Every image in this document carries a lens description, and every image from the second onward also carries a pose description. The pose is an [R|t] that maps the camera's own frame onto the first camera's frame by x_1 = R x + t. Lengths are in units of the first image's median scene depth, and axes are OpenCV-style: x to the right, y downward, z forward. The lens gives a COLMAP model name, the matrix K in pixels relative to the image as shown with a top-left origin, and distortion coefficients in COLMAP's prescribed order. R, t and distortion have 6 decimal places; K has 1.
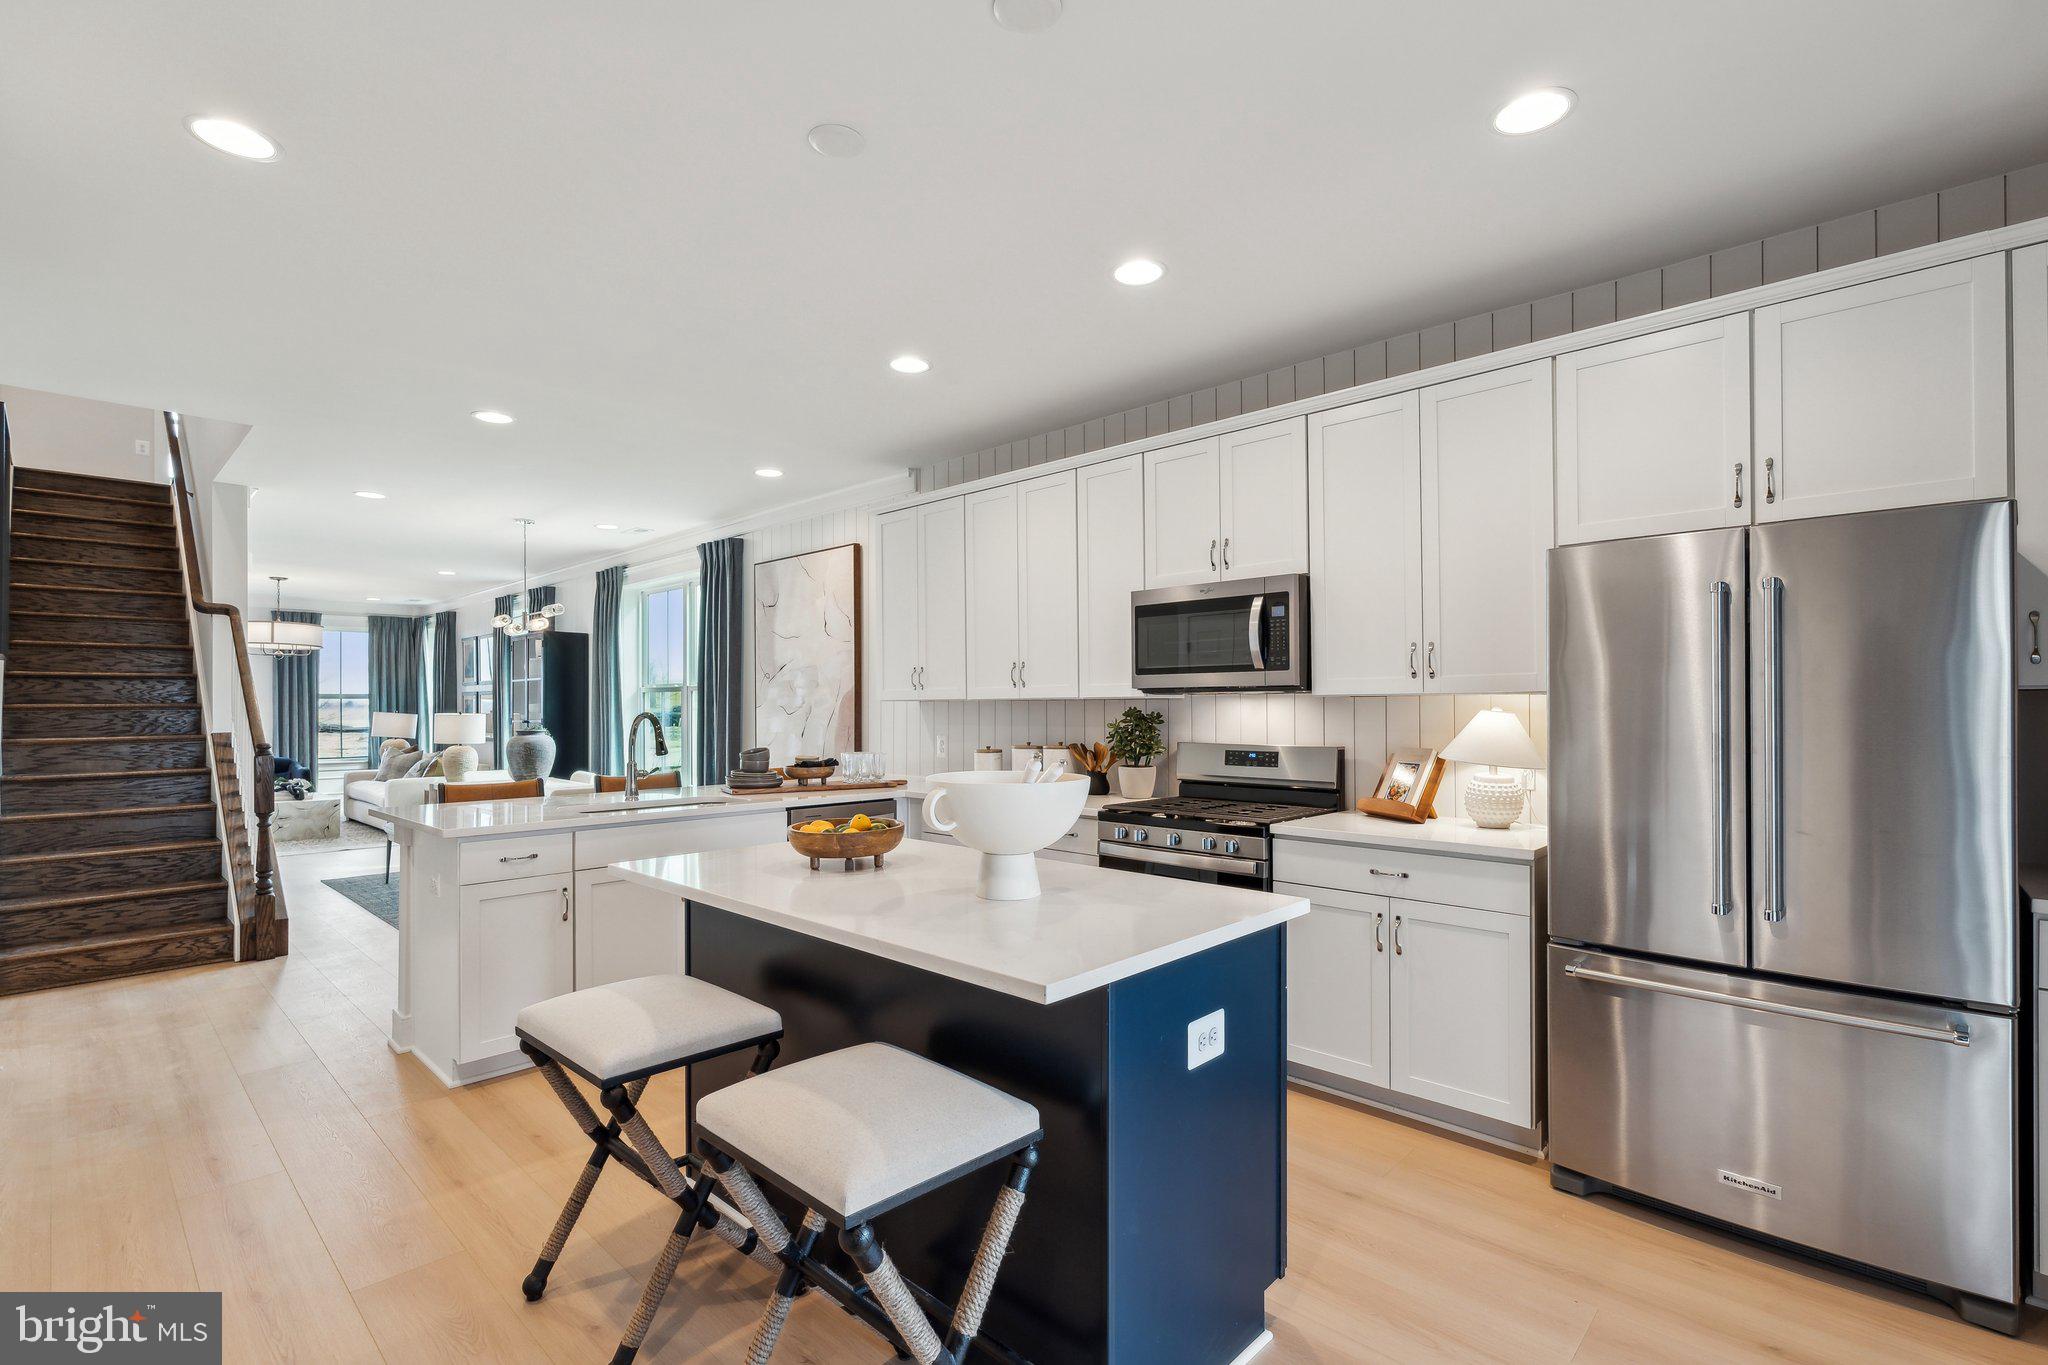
lens RADIAL K [[922.9, 0, 1024.6], [0, 922.9, 678.7], [0, 0, 1]] dist [-0.005604, 0.000113]
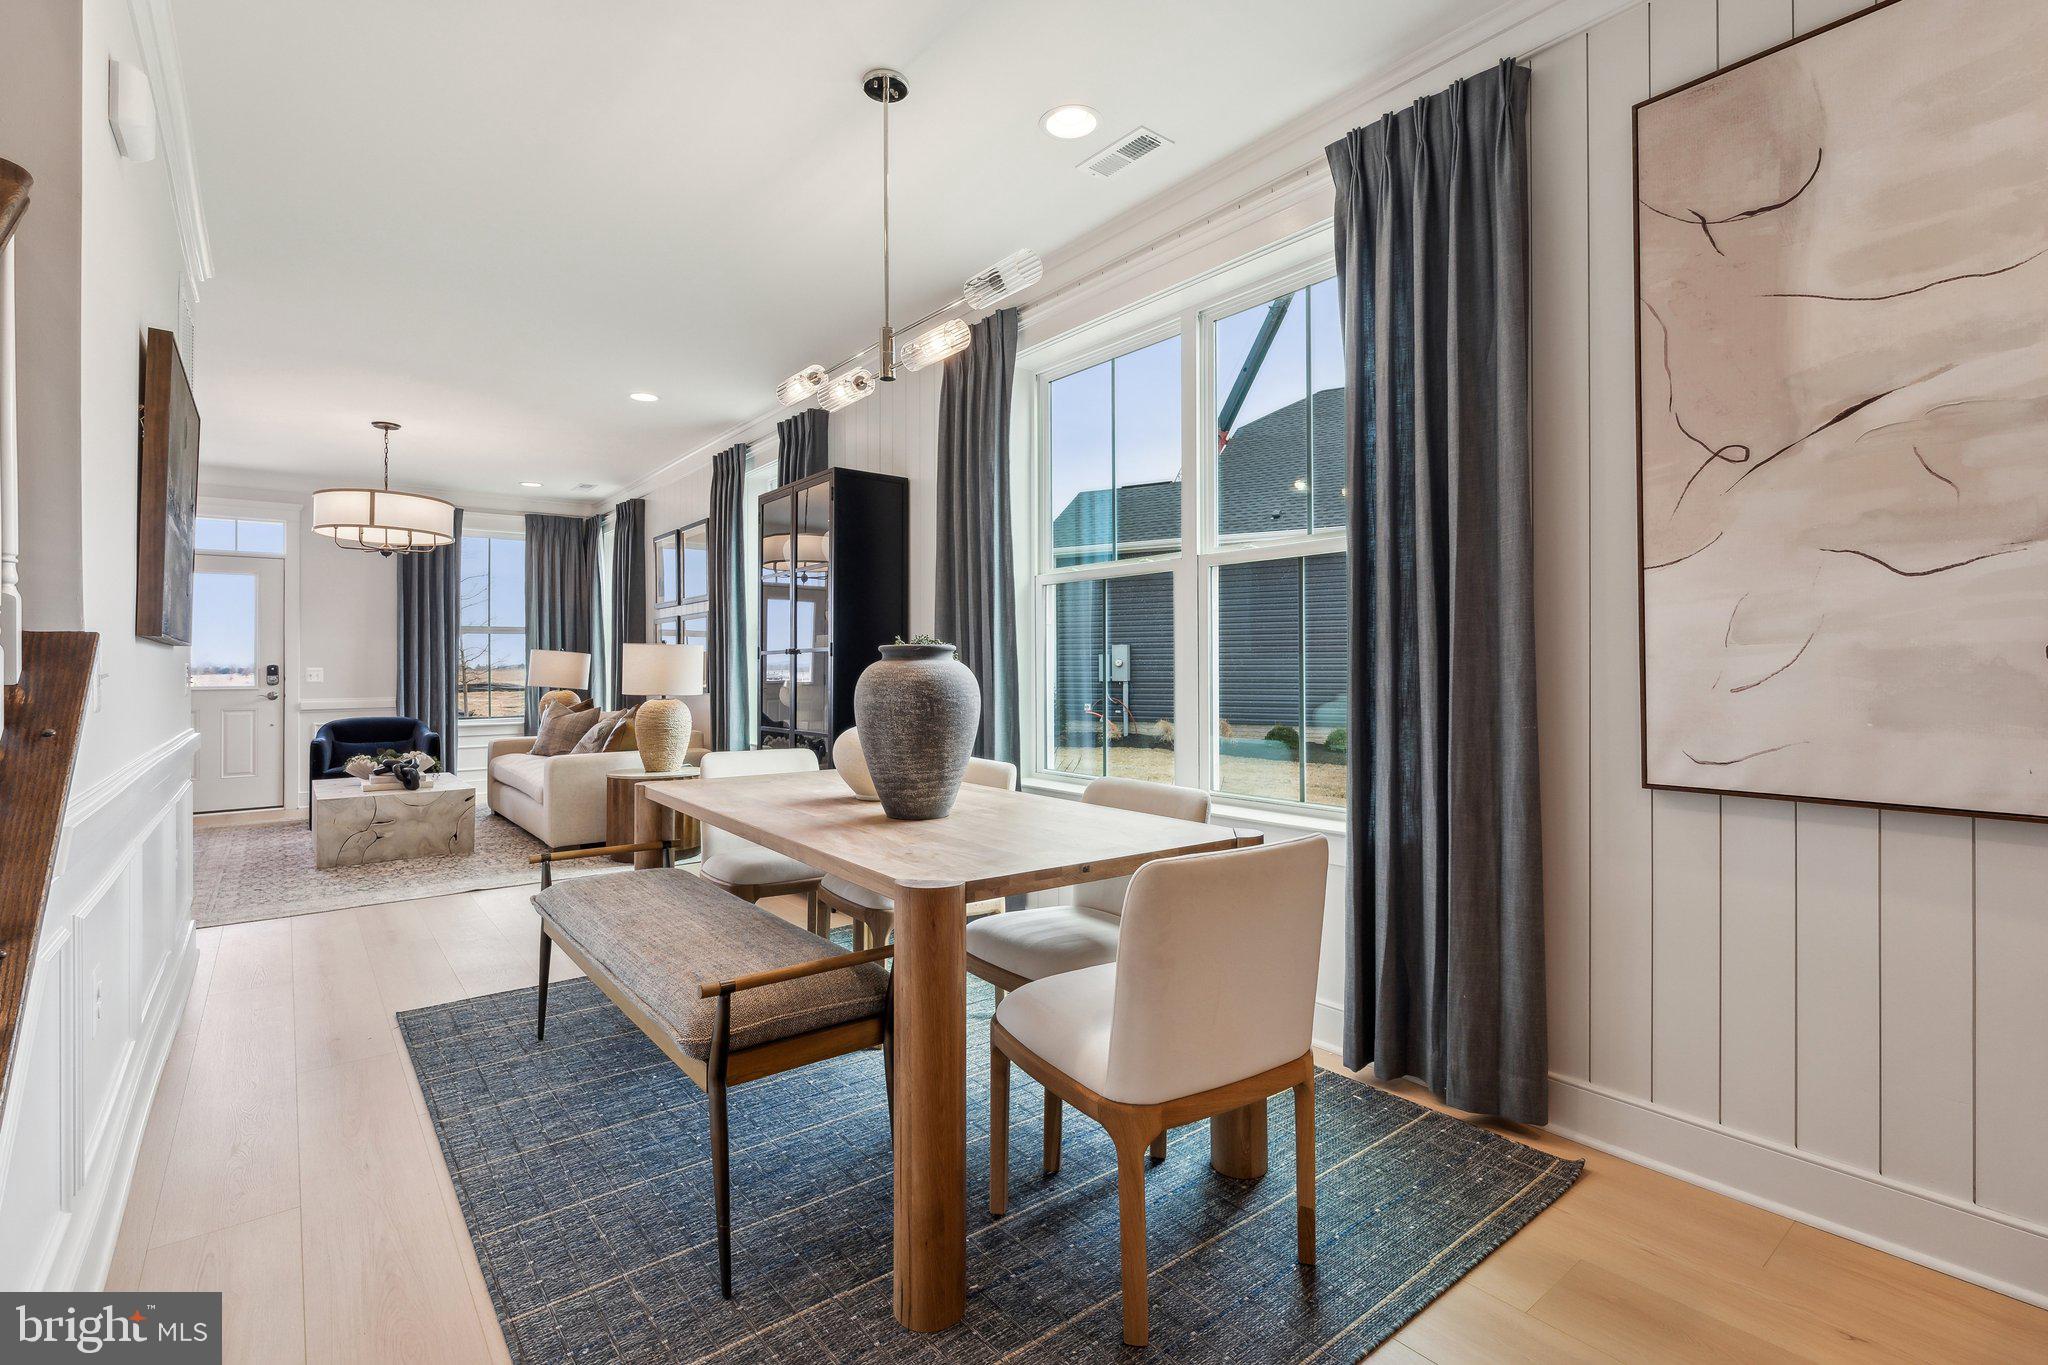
lens RADIAL K [[956.1, 0, 1049.3], [0, 956.1, 629.9], [0, 0, 1]] dist [-0.021367, 0.000124]
pose [[0.991896, -0.006400, -0.126890, -0.251890], [0.005392, 0.999951, -0.008283, 0.030161], [0.126937, 0.007532, 0.991882, 0.371865]]
